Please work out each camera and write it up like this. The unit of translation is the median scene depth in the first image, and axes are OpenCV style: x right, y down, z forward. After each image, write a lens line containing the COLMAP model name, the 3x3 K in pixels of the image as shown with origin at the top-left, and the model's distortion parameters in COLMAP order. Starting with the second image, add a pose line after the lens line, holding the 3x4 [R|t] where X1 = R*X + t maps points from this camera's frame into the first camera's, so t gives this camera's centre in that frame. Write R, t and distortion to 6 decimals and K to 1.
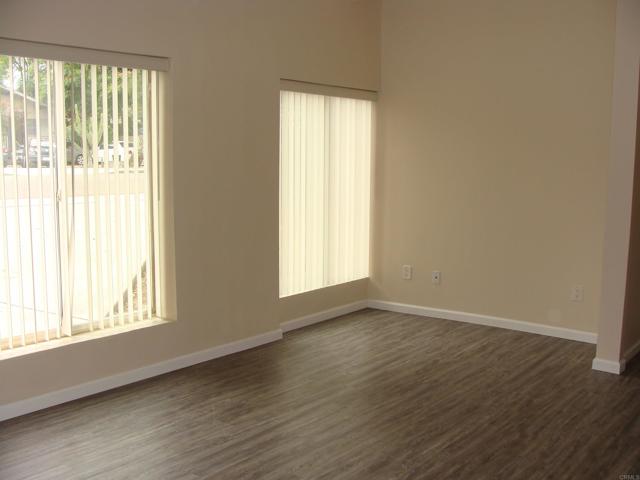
lens RADIAL K [[725.9, 0, 317.7], [0, 725.9, 238.4], [0, 0, 1]] dist [-0.117752, 0.000000]
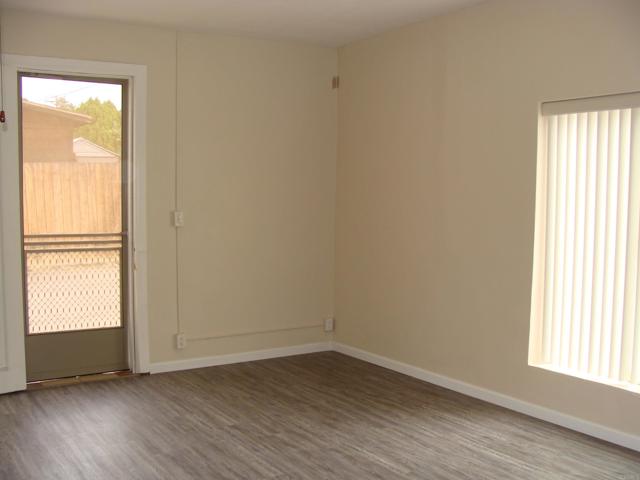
lens RADIAL K [[725.9, 0, 296.5], [0, 725.9, 257.8], [0, 0, 1]] dist [-0.117752, 0.000000]
pose [[-0.361418, 0.083528, -0.928655, 0.797587], [-0.116214, 0.984177, 0.133750, -0.118322], [0.925133, 0.156262, -0.345993, 1.021799]]
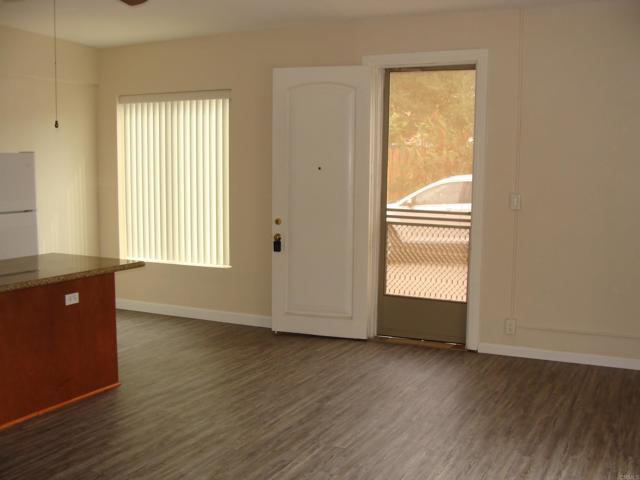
lens RADIAL K [[725.9, 0, 348.5], [0, 725.9, 231.1], [0, 0, 1]] dist [-0.117752, 0.000000]
pose [[-0.979106, 0.004308, -0.203307, 0.234144], [-0.037382, 0.978925, 0.200771, -0.178450], [0.199887, 0.204176, -0.958310, 1.507000]]
